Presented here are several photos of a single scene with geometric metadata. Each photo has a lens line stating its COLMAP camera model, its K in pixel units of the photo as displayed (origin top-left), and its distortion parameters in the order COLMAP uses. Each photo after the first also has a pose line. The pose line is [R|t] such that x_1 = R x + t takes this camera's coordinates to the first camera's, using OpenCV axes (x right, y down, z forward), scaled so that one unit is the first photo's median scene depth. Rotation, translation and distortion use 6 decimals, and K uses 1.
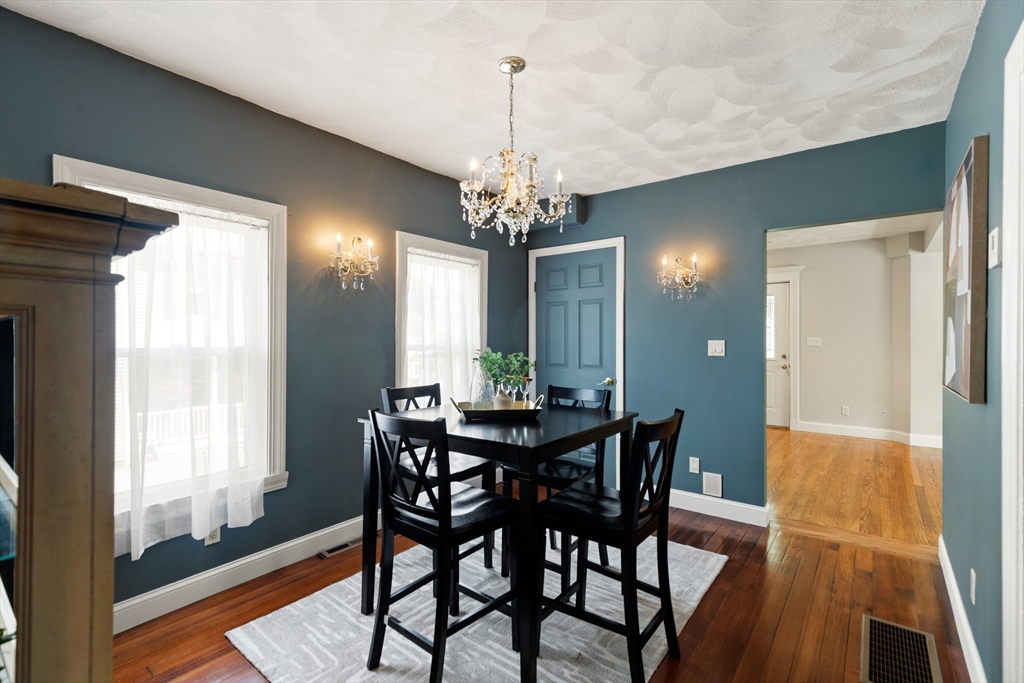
lens RADIAL K [[471.1, 0, 509.9], [0, 471.1, 341.6], [0, 0, 1]] dist [0.005873, -0.000716]
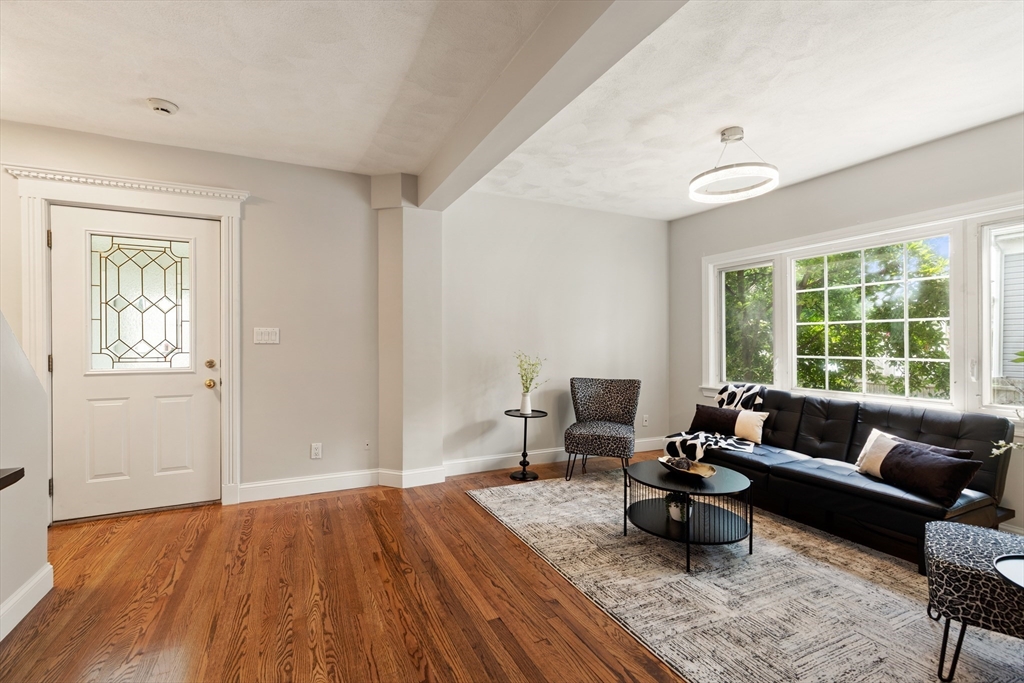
lens RADIAL K [[471.1, 0, 512.0], [0, 471.1, 342.7], [0, 0, 1]] dist [0.005873, -0.000716]
pose [[0.443961, -0.002992, 0.896041, 0.275116], [0.000967, 0.999995, 0.002859, 0.007795], [-0.896045, -0.000403, 0.443962, 0.492207]]
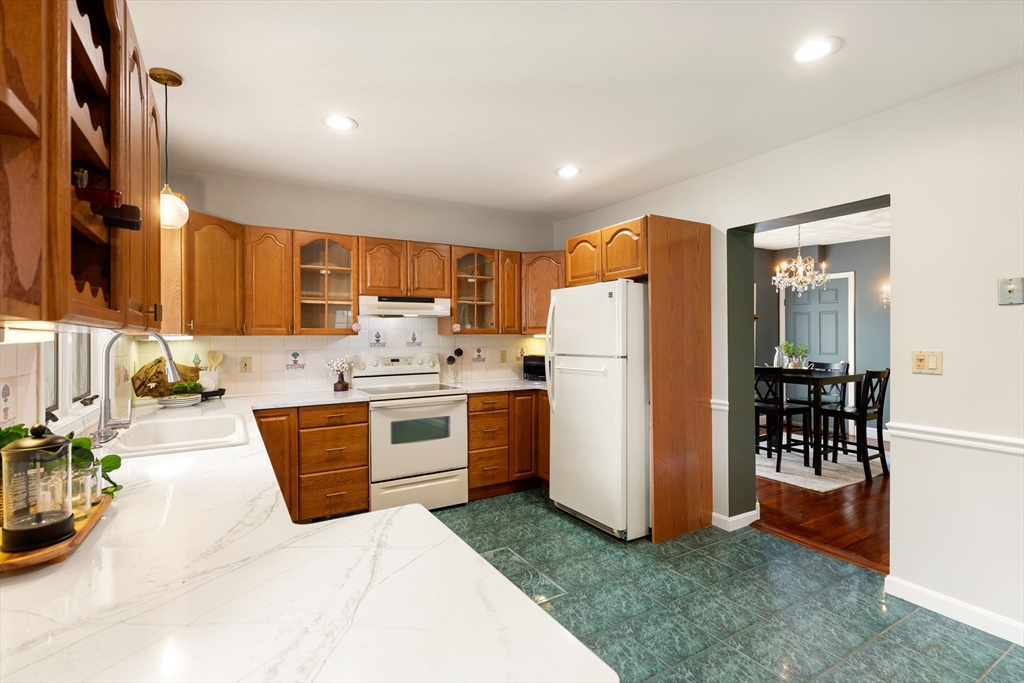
lens RADIAL K [[471.1, 0, 507.2], [0, 471.1, 338.7], [0, 0, 1]] dist [0.005873, -0.000716]
pose [[0.929069, -0.004391, -0.369879, -0.314373], [0.004469, 0.999990, -0.000646, -0.001222], [0.369878, -0.001053, 0.929080, -1.116676]]
